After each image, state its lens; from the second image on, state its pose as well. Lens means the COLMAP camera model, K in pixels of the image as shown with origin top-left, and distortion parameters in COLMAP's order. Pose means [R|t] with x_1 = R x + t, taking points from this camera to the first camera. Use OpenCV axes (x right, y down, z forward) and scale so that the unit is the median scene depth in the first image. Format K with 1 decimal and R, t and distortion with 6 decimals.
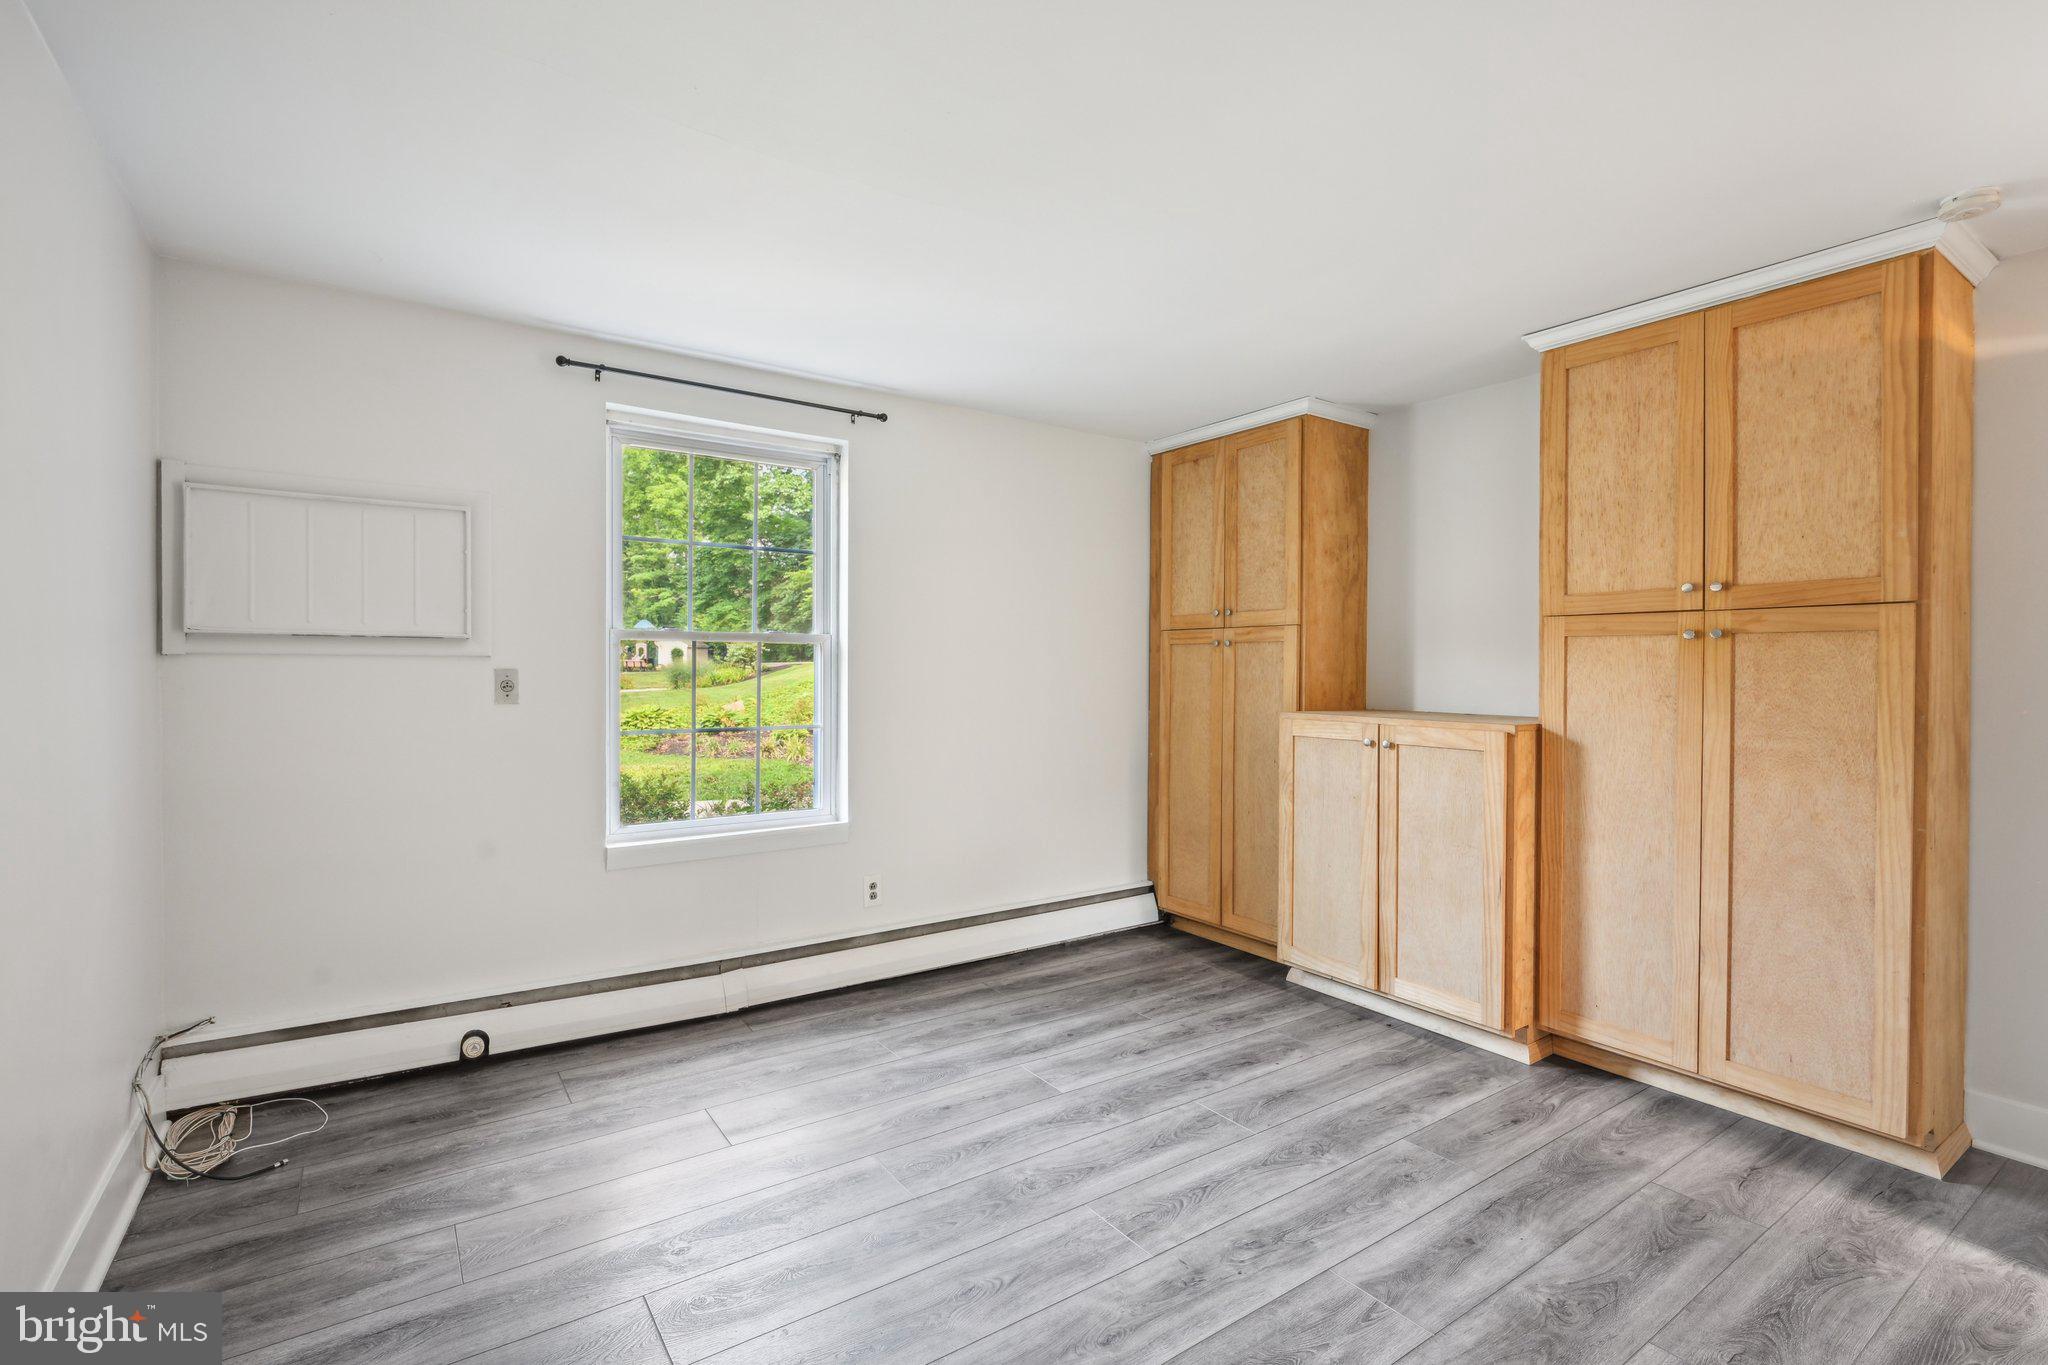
lens RADIAL K [[929.3, 0, 1023.9], [0, 929.3, 675.6], [0, 0, 1]] dist [0.001661, -0.000332]
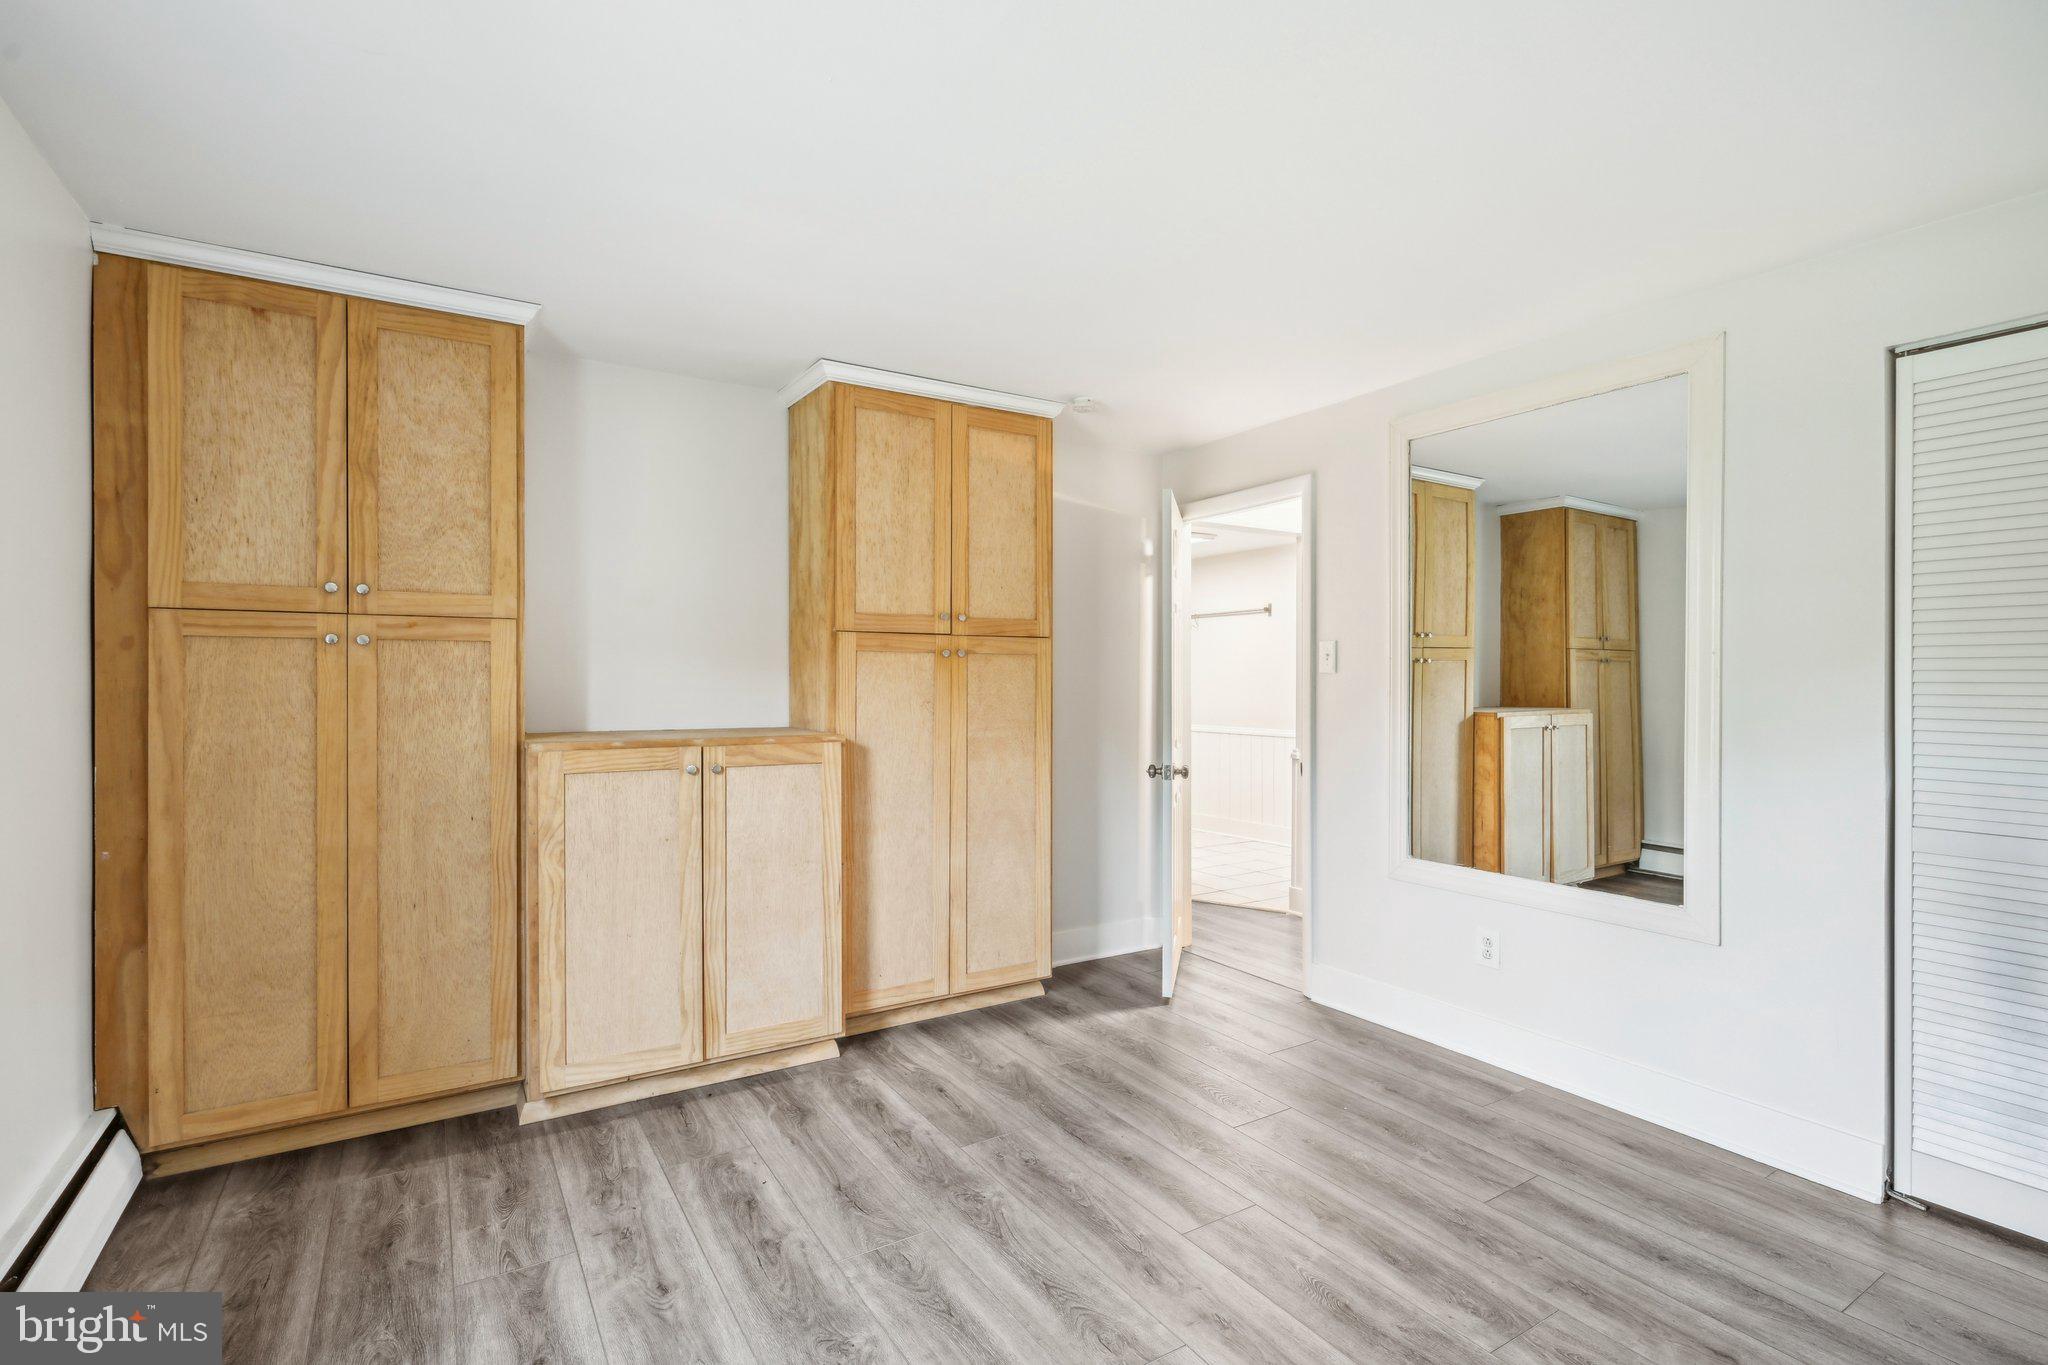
lens RADIAL K [[929.3, 0, 1034.1], [0, 929.3, 685.3], [0, 0, 1]] dist [0.001661, -0.000332]
pose [[0.066133, -0.008649, 0.997773, -0.503955], [0.009470, 0.999923, 0.008040, -0.008051], [-0.997766, 0.008918, 0.066210, 0.729839]]
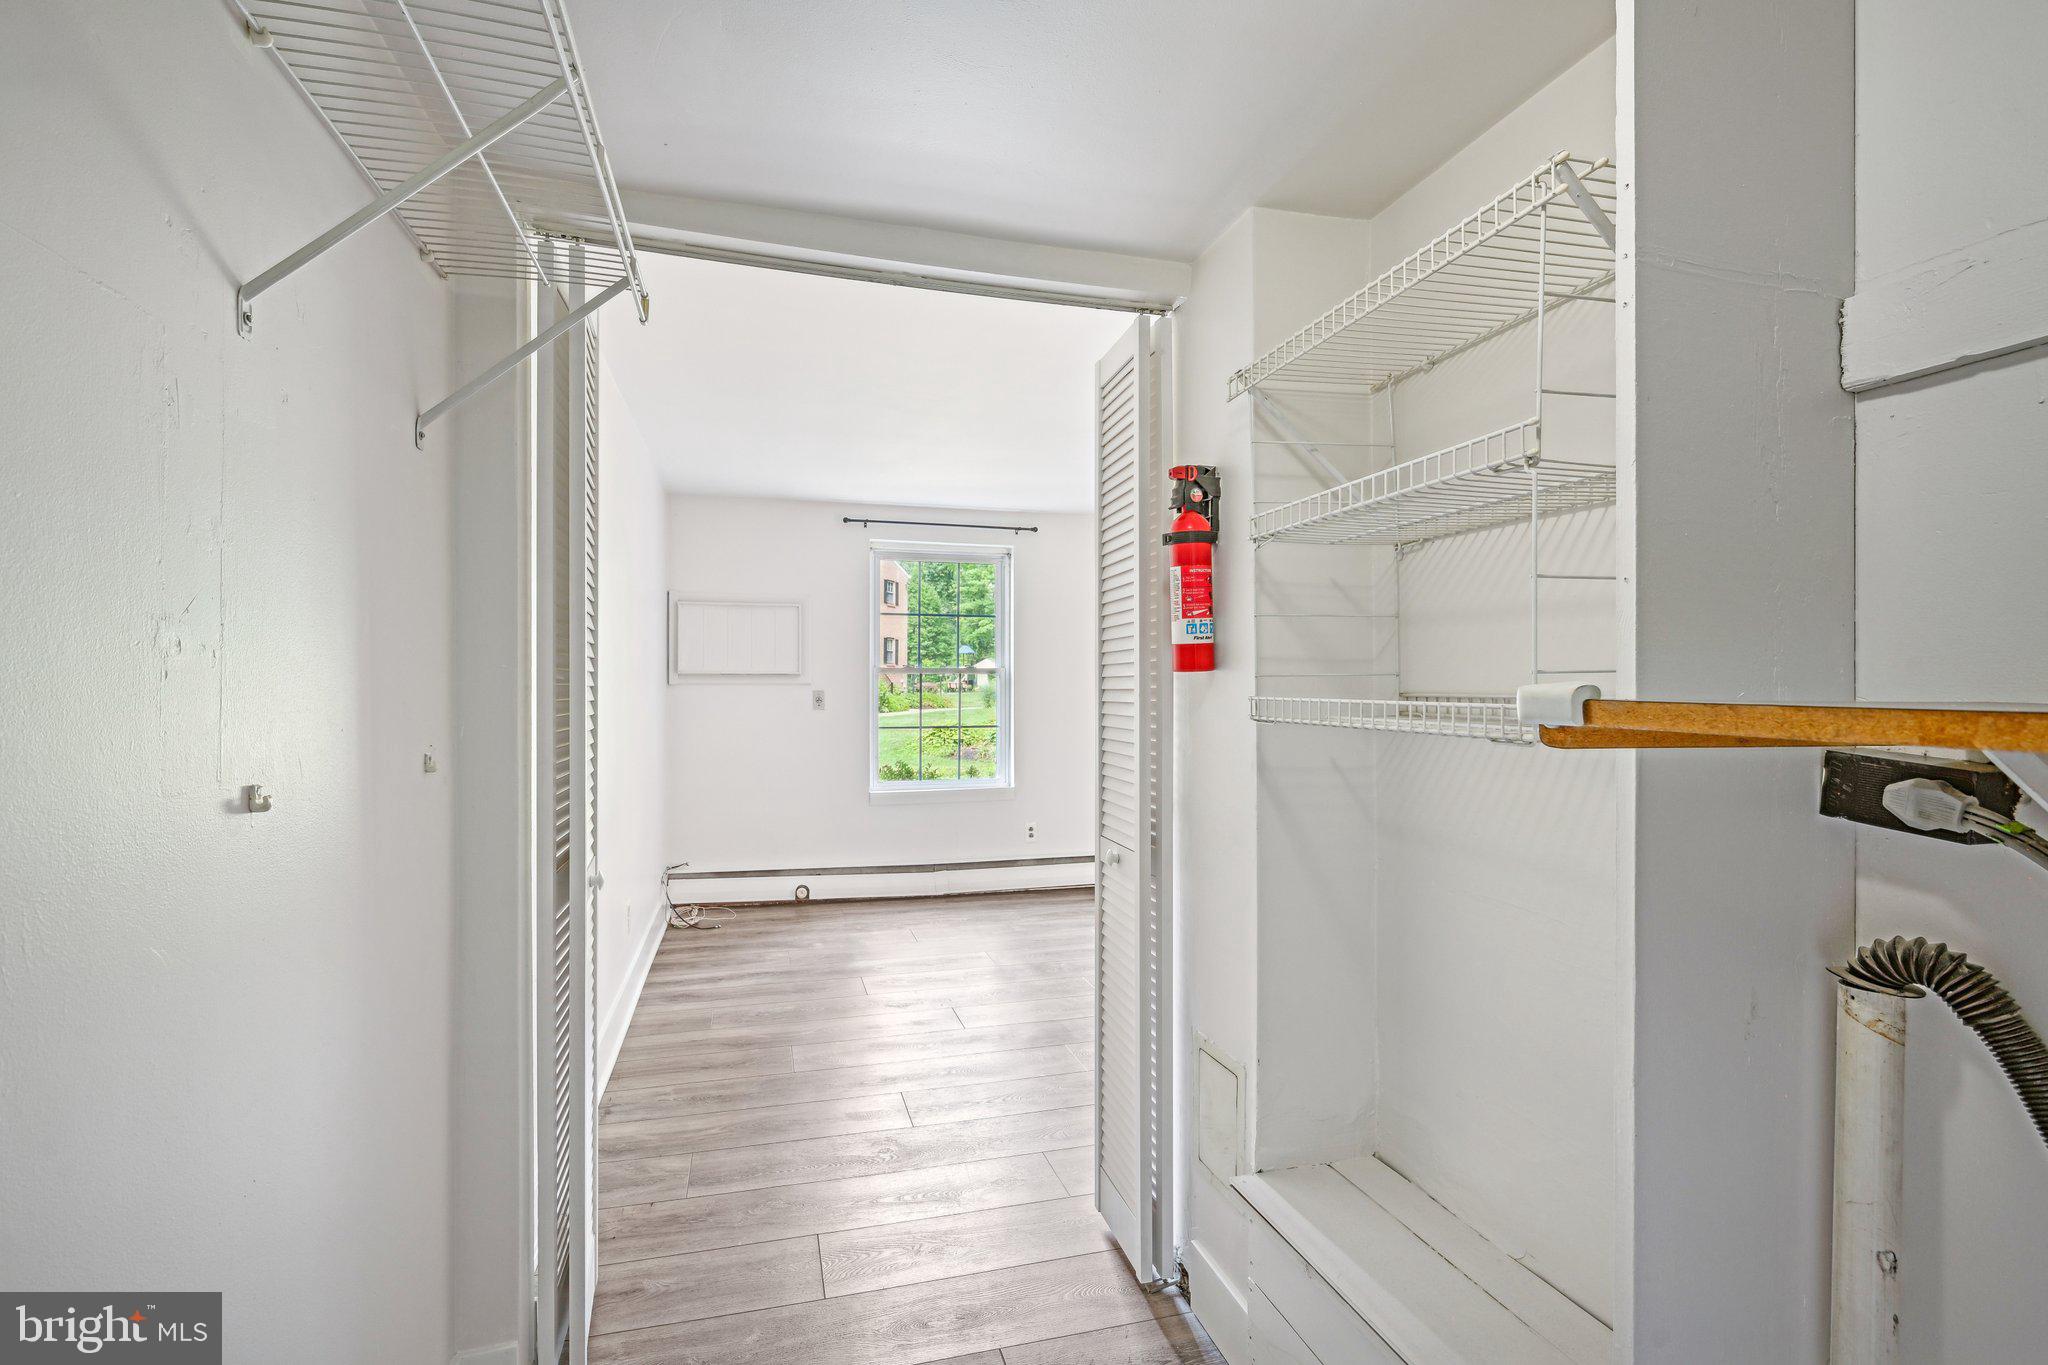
lens RADIAL K [[929.3, 0, 1046.9], [0, 929.3, 684.9], [0, 0, 1]] dist [0.001661, -0.000332]
pose [[0.953066, -0.005444, -0.302715, 0.420624], [0.001960, 0.999928, -0.011811, 0.003616], [0.302757, 0.010663, 0.953008, -0.600617]]
